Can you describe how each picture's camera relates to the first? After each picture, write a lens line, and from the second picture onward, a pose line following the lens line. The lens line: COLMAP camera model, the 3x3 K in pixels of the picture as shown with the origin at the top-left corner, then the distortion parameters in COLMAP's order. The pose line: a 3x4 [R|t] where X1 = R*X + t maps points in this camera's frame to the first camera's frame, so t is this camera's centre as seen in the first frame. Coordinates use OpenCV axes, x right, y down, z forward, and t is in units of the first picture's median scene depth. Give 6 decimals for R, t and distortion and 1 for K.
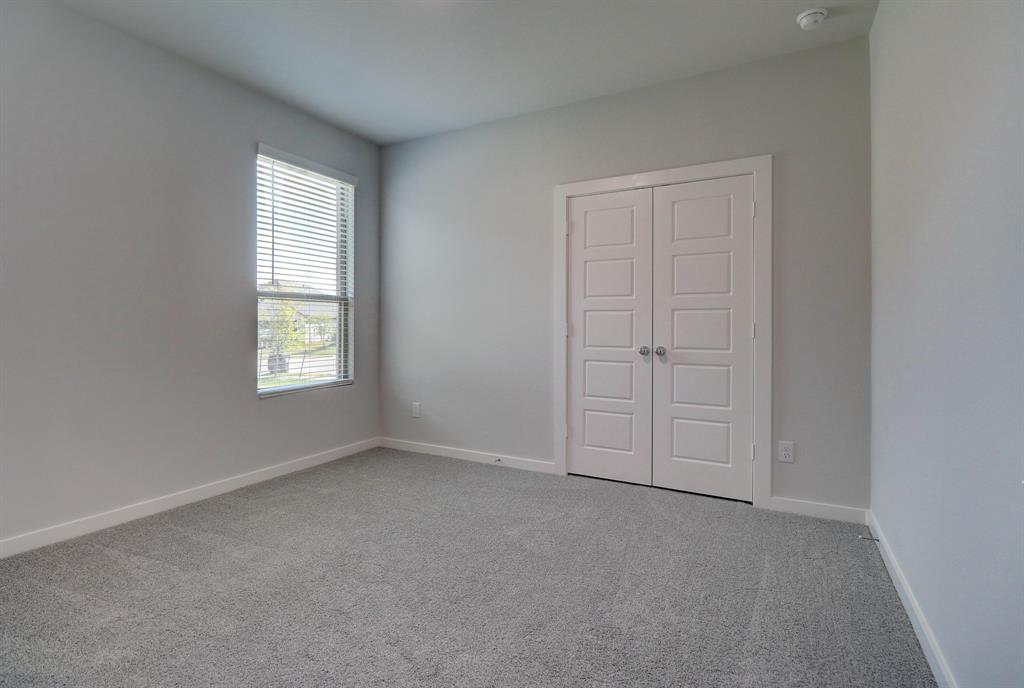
lens RADIAL K [[471.0, 0, 515.4], [0, 471.0, 334.3], [0, 0, 1]] dist [-0.006852, -0.007164]
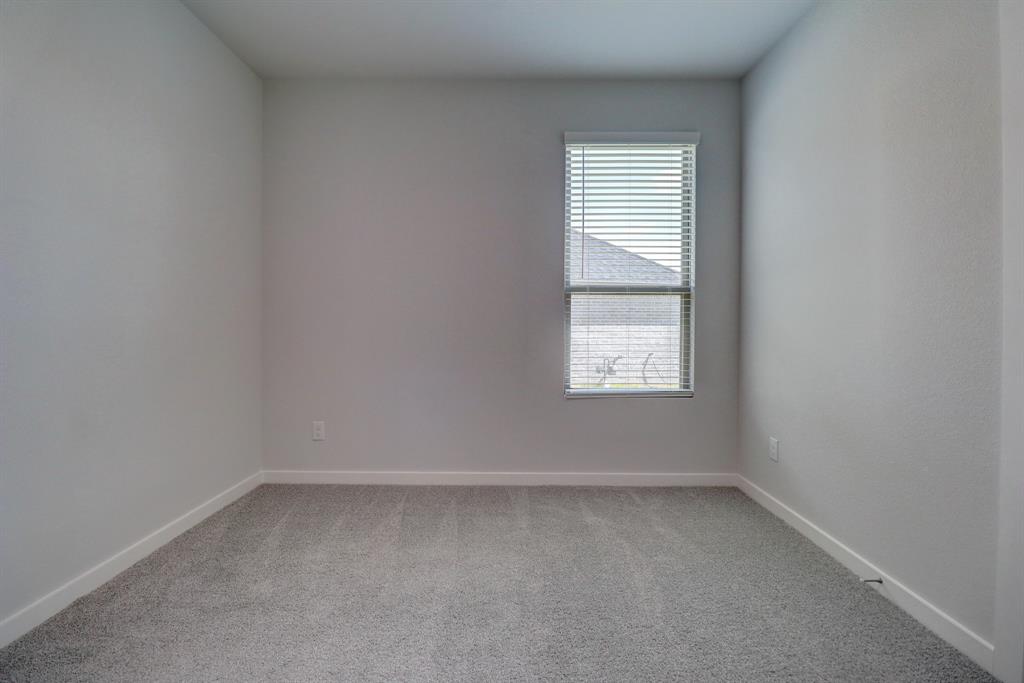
lens RADIAL K [[471.0, 0, 500.8], [0, 471.0, 327.7], [0, 0, 1]] dist [-0.006852, -0.007164]
pose [[0.477067, 0.009919, -0.878811, 0.204598], [-0.018276, 0.999832, 0.001364, -0.005594], [0.878677, 0.015410, 0.477168, 0.367568]]
